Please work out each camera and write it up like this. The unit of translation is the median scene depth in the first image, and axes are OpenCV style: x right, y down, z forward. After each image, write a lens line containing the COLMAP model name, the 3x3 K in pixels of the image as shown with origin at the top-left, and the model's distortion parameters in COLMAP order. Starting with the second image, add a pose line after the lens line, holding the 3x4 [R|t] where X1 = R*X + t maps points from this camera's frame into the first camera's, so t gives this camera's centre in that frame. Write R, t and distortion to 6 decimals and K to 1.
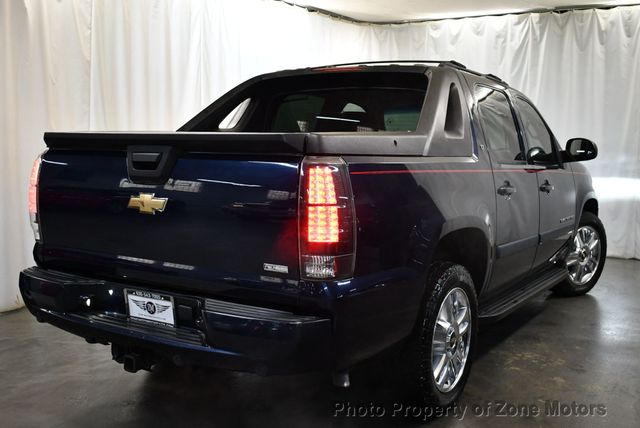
lens RADIAL K [[742.1, 0, 320.1], [0, 742.1, 212.7], [0, 0, 1]] dist [0.001272, 0.000000]
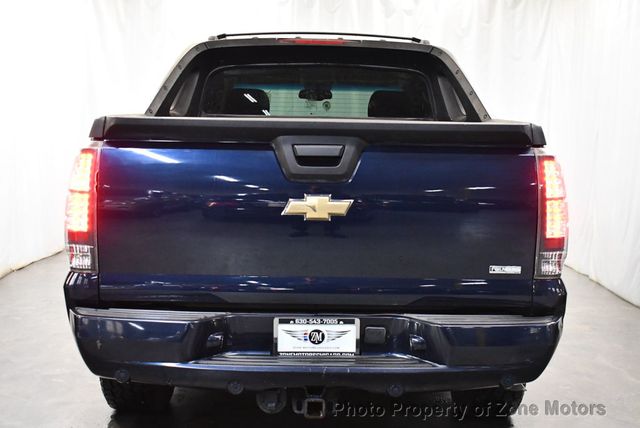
lens RADIAL K [[911.5, 0, 320.0], [0, 911.5, 214.9], [0, 0, 1]] dist [0.002924, 0.000000]
pose [[0.810266, -0.052947, 0.583666, -0.812741], [0.049793, 0.998529, 0.021456, -0.026011], [-0.583943, 0.011678, 0.811711, 0.193382]]
